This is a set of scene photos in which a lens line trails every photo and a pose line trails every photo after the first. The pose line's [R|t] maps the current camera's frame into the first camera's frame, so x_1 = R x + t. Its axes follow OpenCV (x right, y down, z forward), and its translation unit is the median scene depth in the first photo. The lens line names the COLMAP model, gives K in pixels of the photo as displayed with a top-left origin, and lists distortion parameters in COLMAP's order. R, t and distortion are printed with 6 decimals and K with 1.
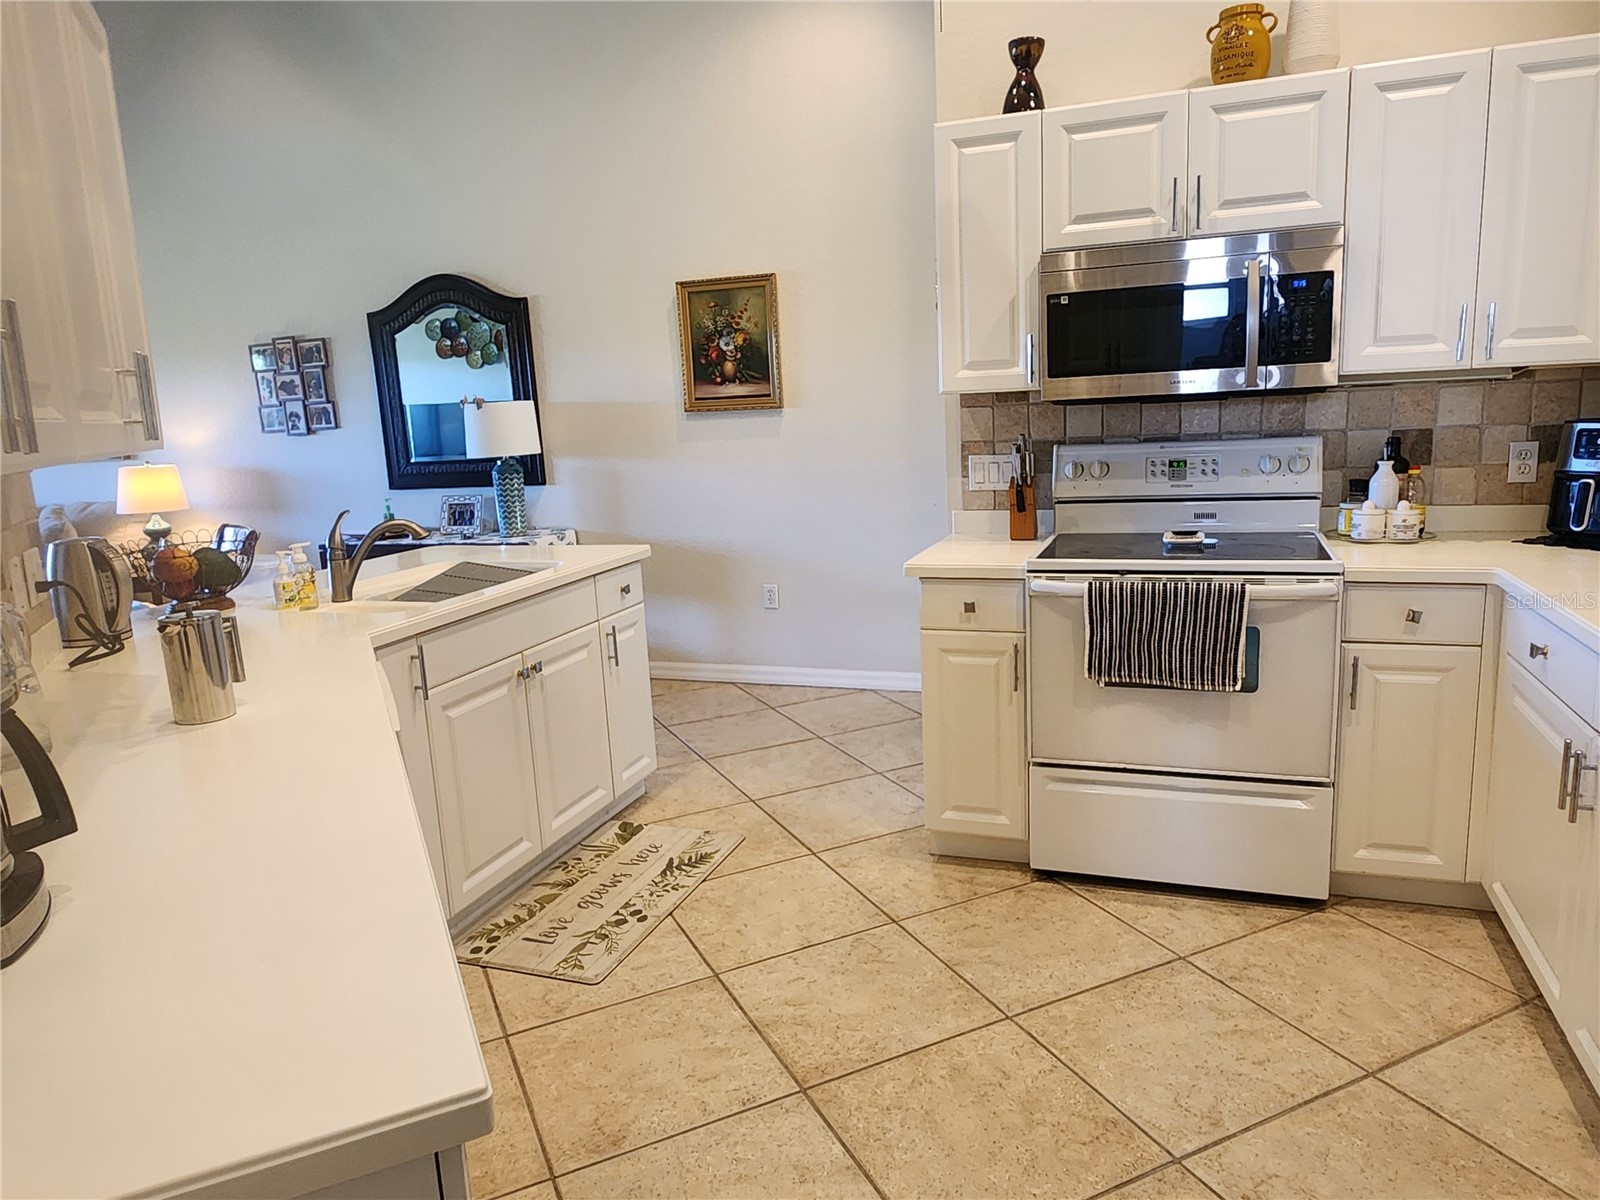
lens RADIAL K [[1078.4, 0, 800.5], [0, 1078.4, 601.5], [0, 0, 1]] dist [0.007769, -0.004748]
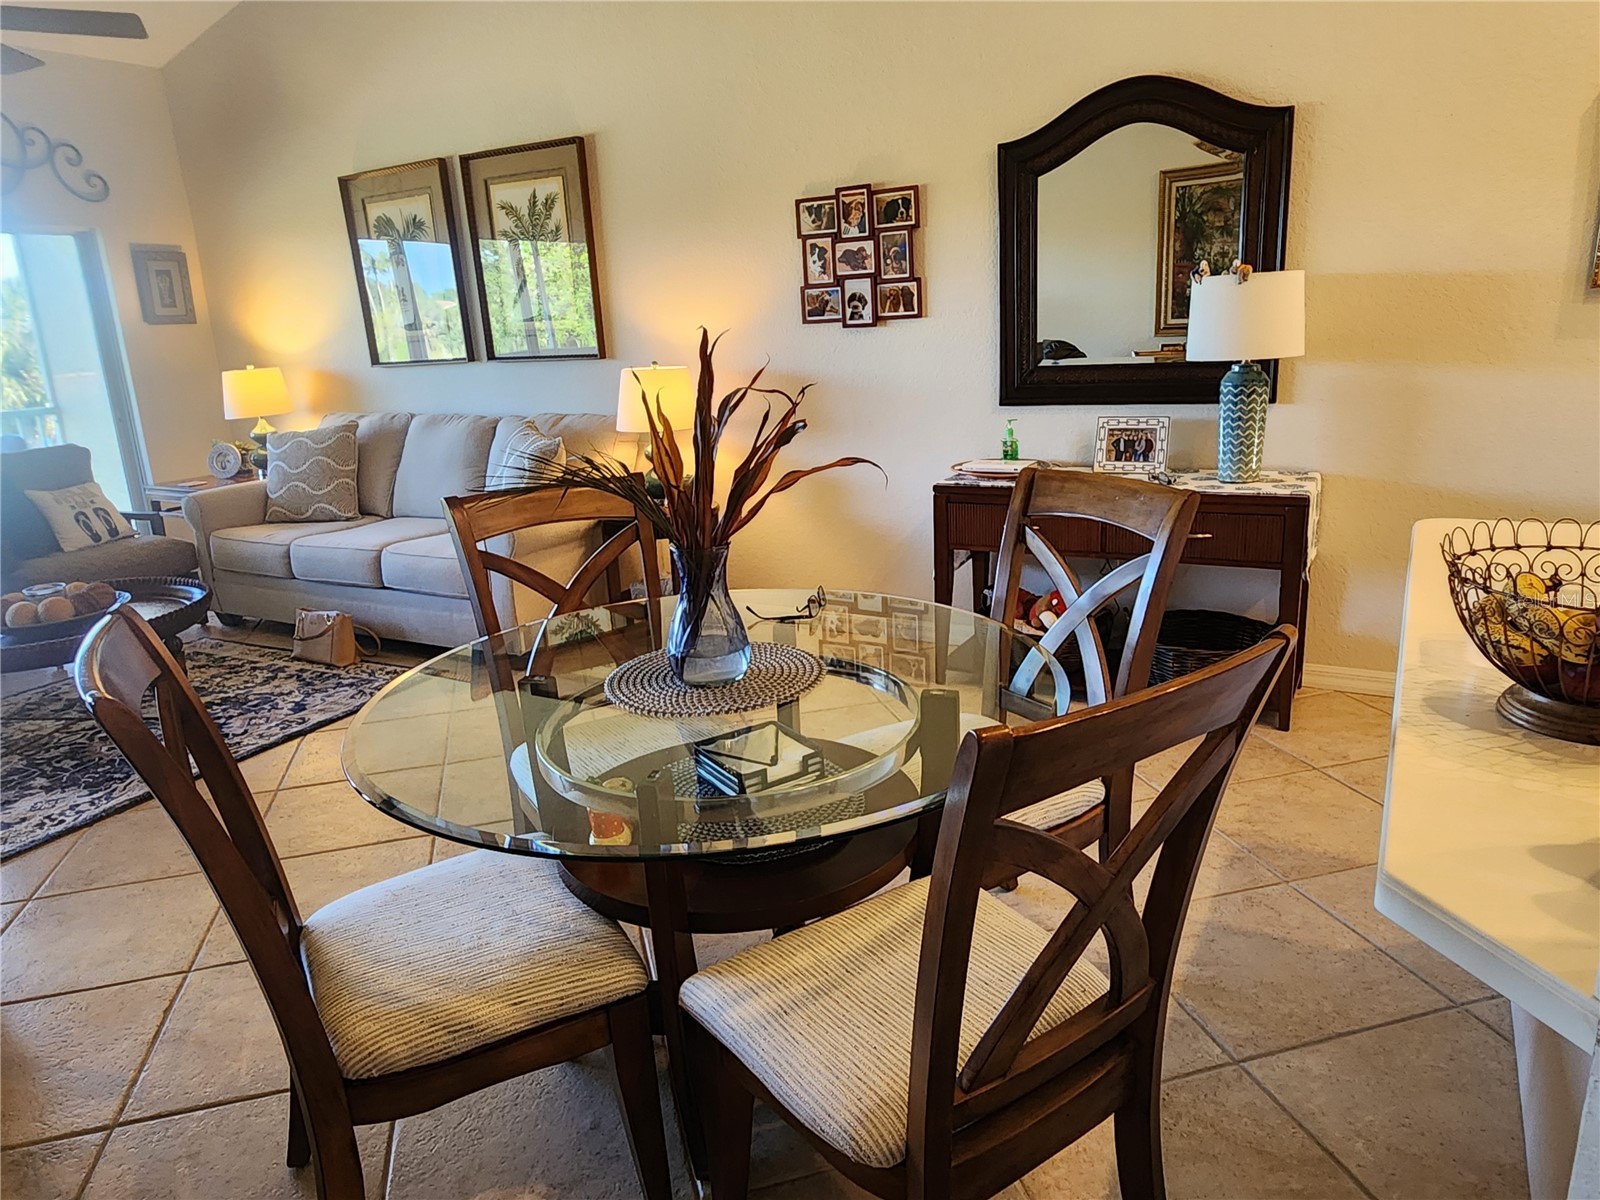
lens RADIAL K [[1078.4, 0, 800.5], [0, 1078.4, 606.0], [0, 0, 1]] dist [0.007769, -0.004748]
pose [[0.985549, 0.048472, -0.162310, -0.383057], [-0.034657, 0.995615, 0.086889, -0.029565], [0.165809, -0.080008, 0.982907, 0.271358]]
